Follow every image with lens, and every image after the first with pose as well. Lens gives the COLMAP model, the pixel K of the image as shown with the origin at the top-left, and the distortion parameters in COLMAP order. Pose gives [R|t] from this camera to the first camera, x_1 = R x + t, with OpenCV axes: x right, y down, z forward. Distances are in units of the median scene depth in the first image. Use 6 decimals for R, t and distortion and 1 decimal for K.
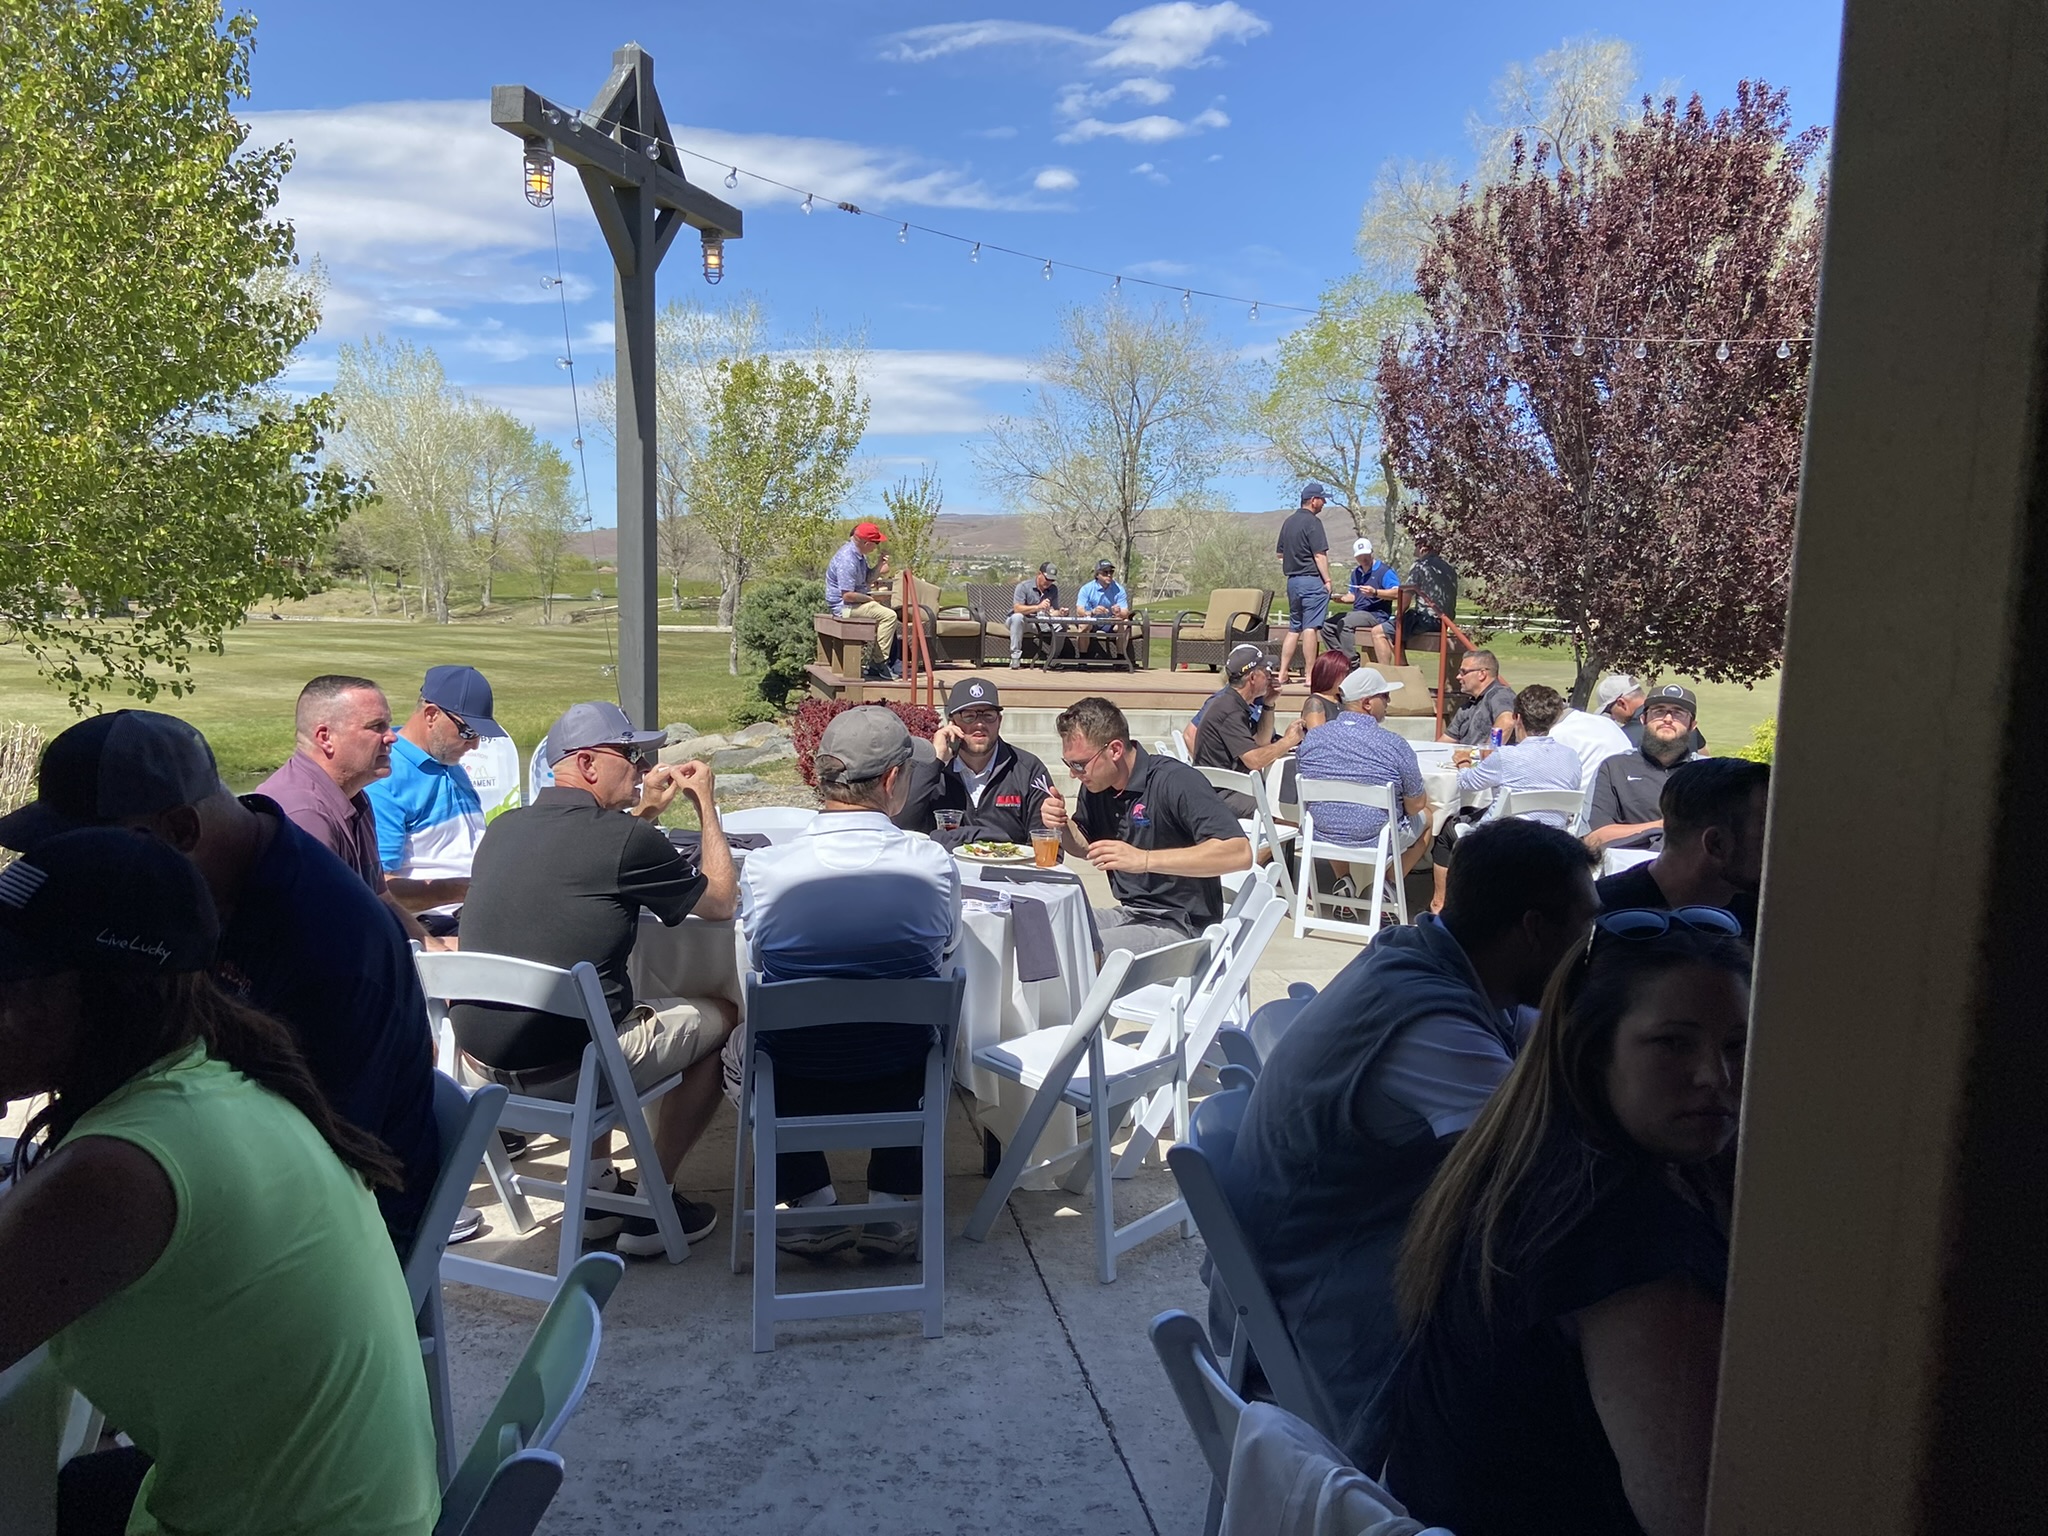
lens RADIAL K [[1535.7, 0, 972.7], [0, 1535.7, 780.0], [0, 0, 1]] dist [0.110488, -0.141434]
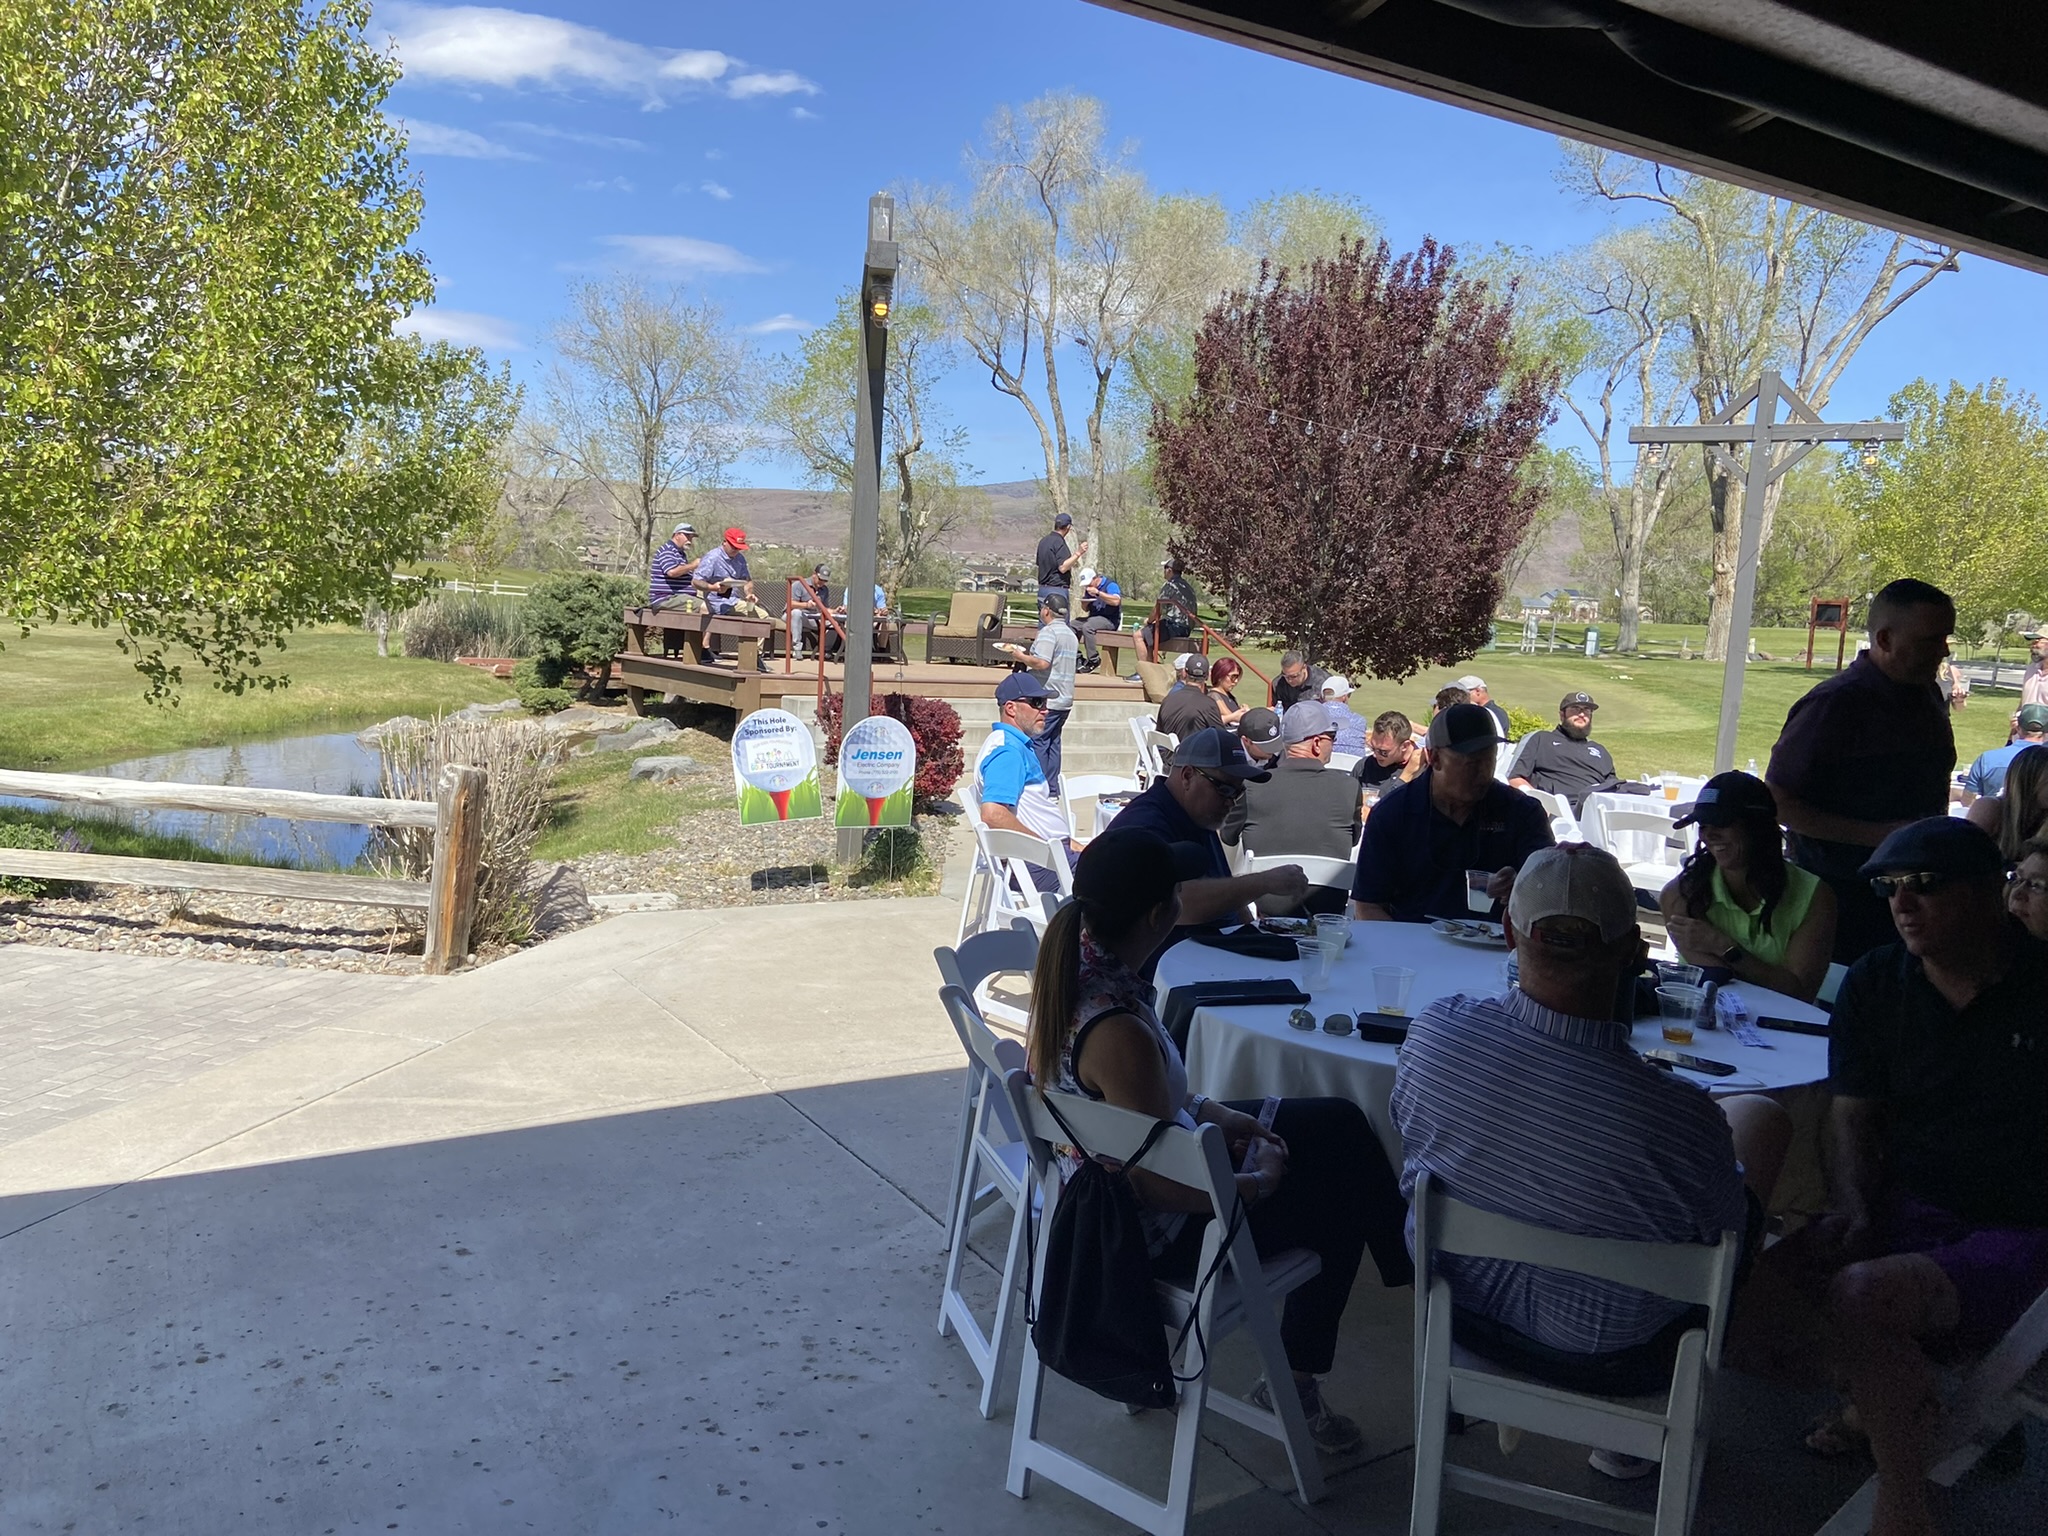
lens RADIAL K [[1535.7, 0, 985.9], [0, 1535.7, 777.7], [0, 0, 1]] dist [0.110488, -0.141434]
pose [[0.934252, -0.017677, 0.356174, -0.150491], [0.013303, 0.999803, 0.014726, -0.000738], [-0.356364, -0.009020, 0.934304, -0.058133]]
